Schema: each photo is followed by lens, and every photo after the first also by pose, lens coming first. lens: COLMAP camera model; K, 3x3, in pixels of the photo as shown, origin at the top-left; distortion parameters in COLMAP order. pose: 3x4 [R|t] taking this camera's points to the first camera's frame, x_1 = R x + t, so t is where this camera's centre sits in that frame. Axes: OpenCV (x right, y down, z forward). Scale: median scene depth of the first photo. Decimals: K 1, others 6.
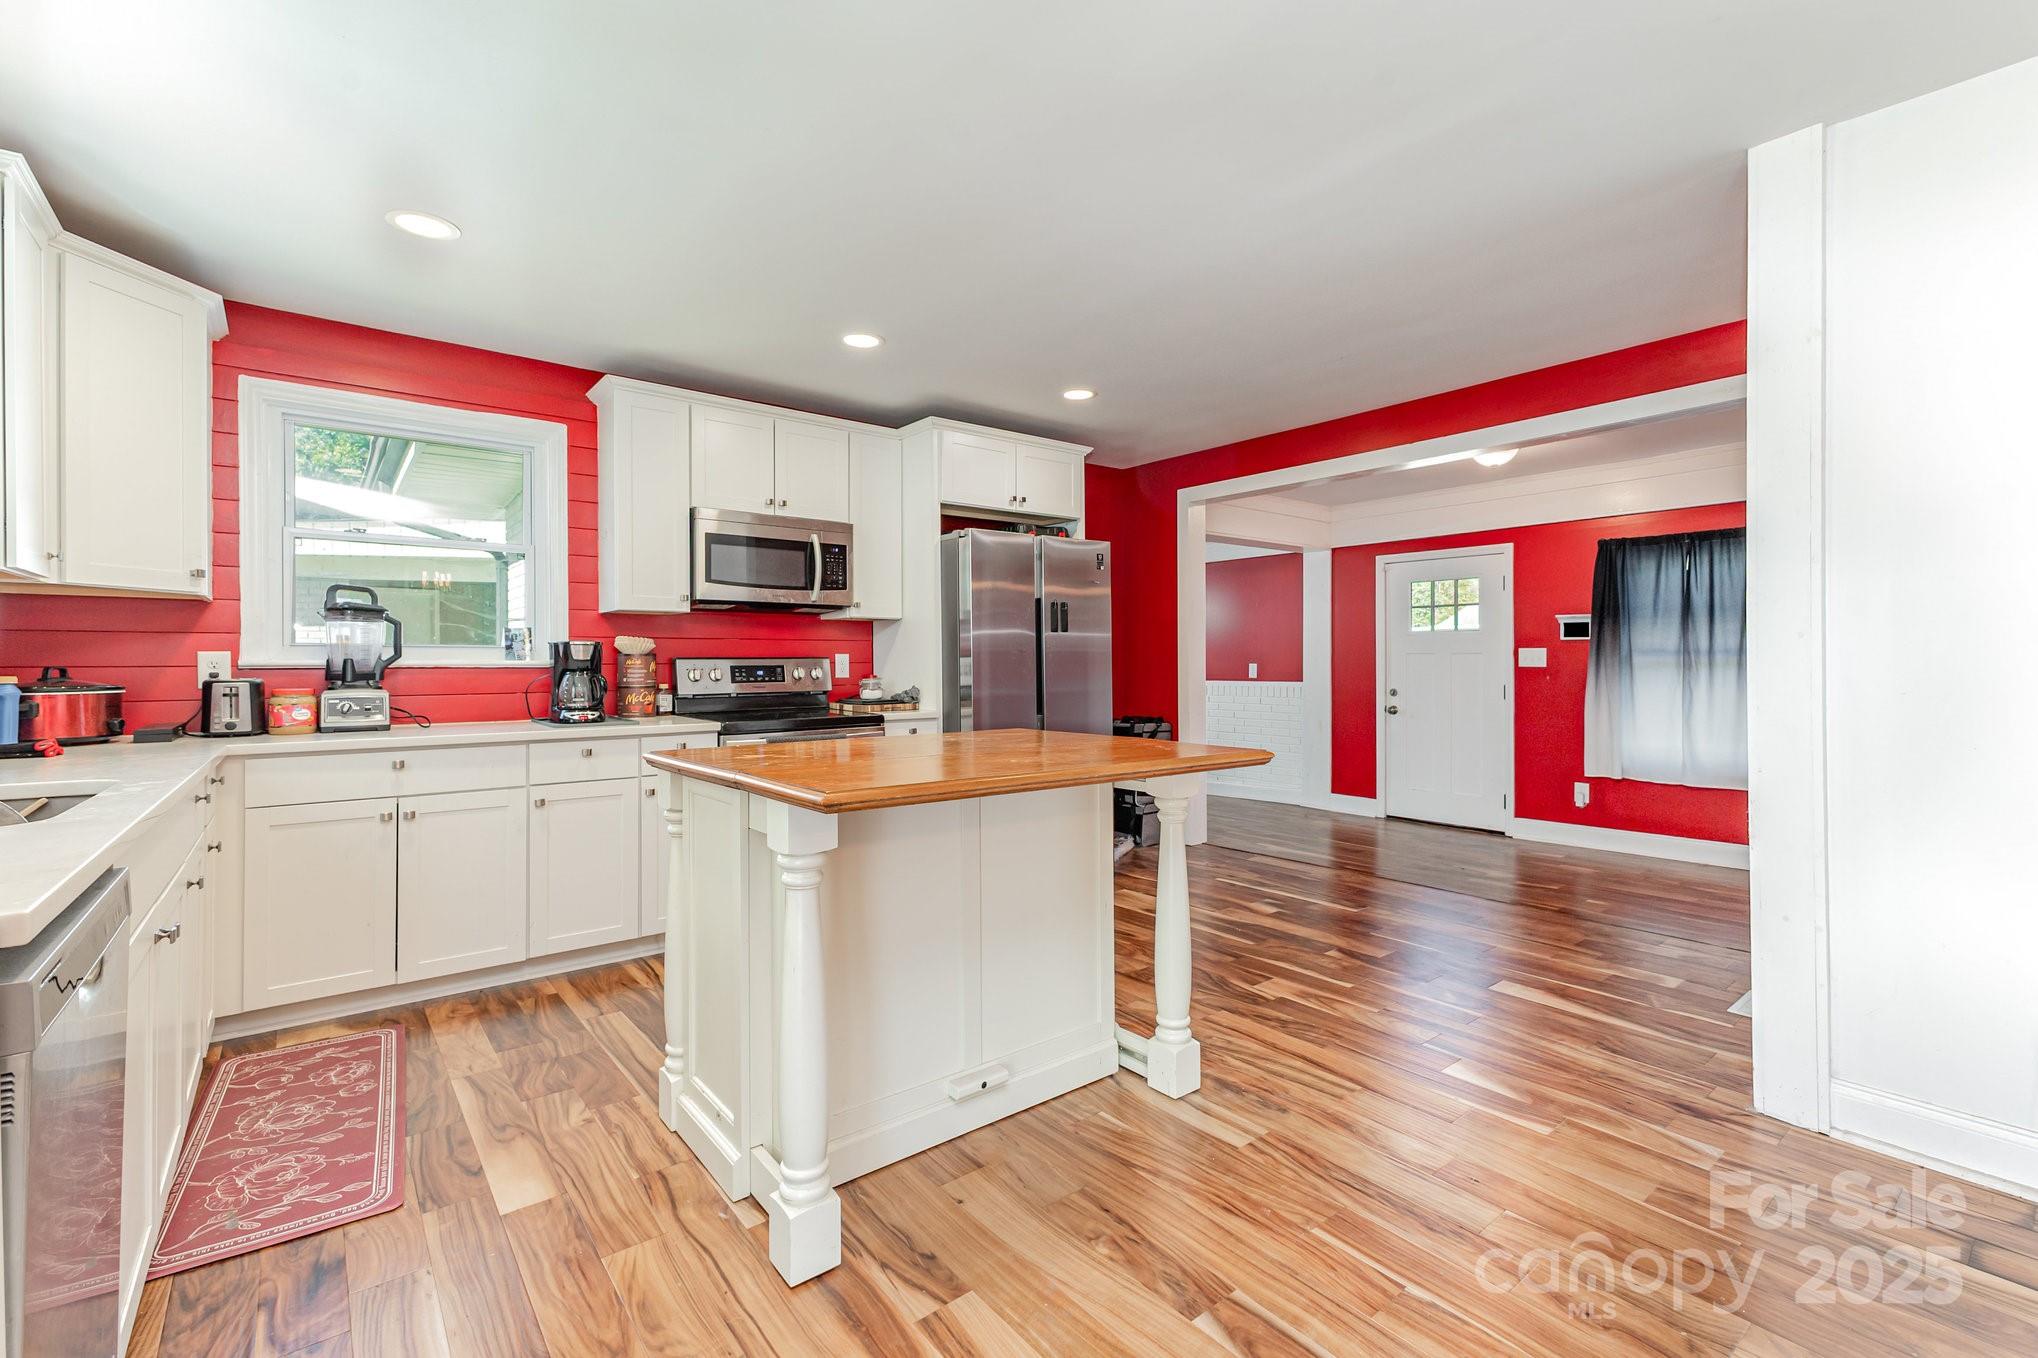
lens RADIAL K [[900.3, 0, 1030.0], [0, 900.3, 662.2], [0, 0, 1]] dist [0.014038, 0.000011]
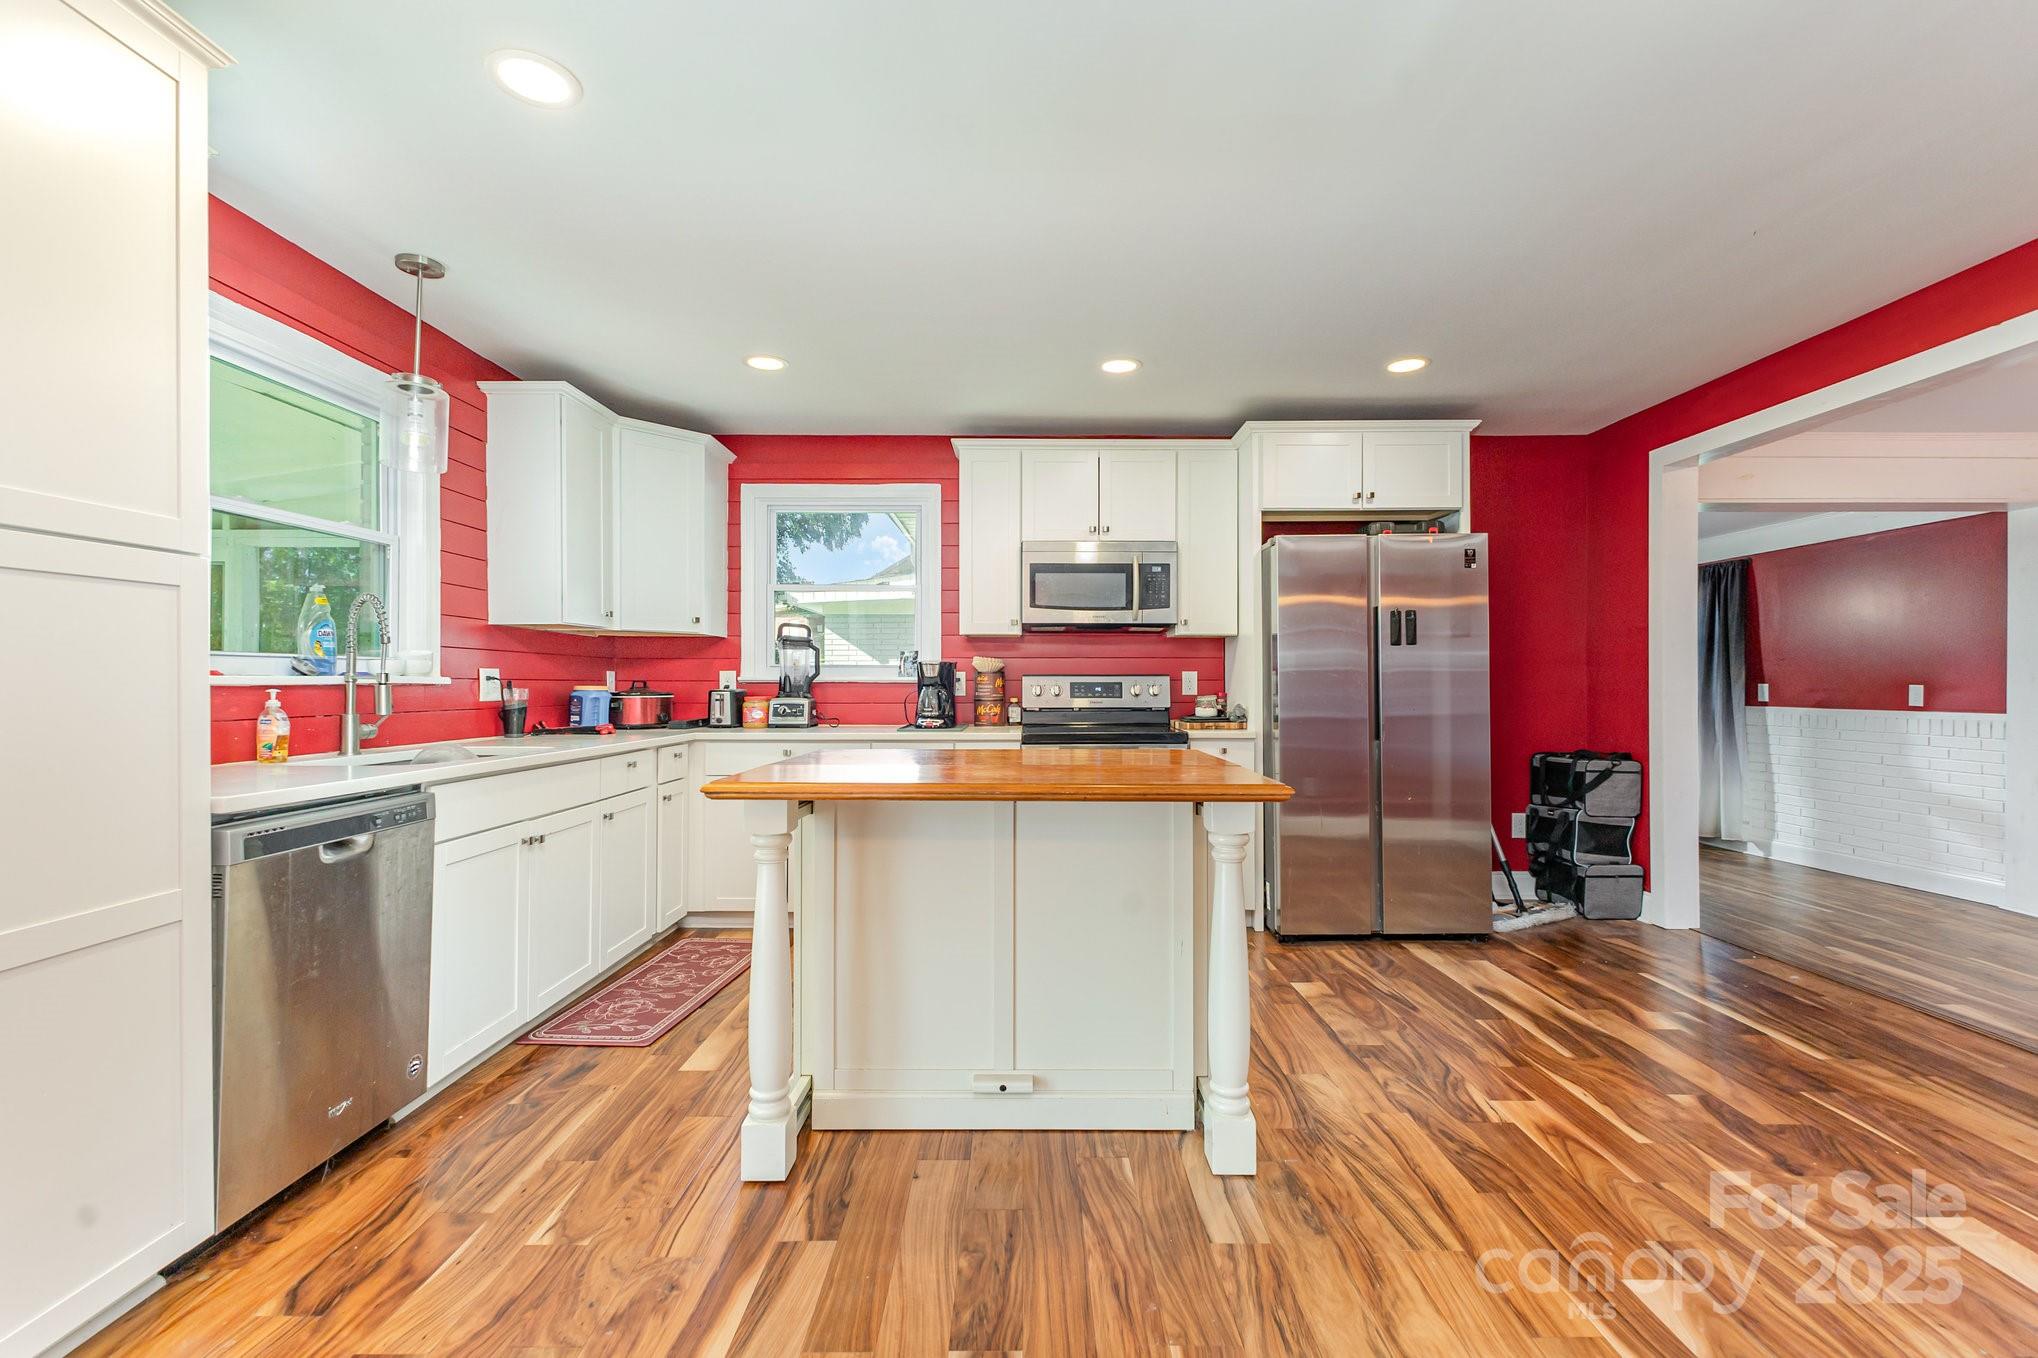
lens RADIAL K [[911.4, 0, 1023.3], [0, 911.4, 679.0], [0, 0, 1]] dist [0.008973, -0.000285]
pose [[0.775475, 0.002219, -0.631374, 0.351477], [-0.003566, 0.999993, -0.000865, 0.000917], [0.631368, 0.002922, 0.775478, 0.115471]]
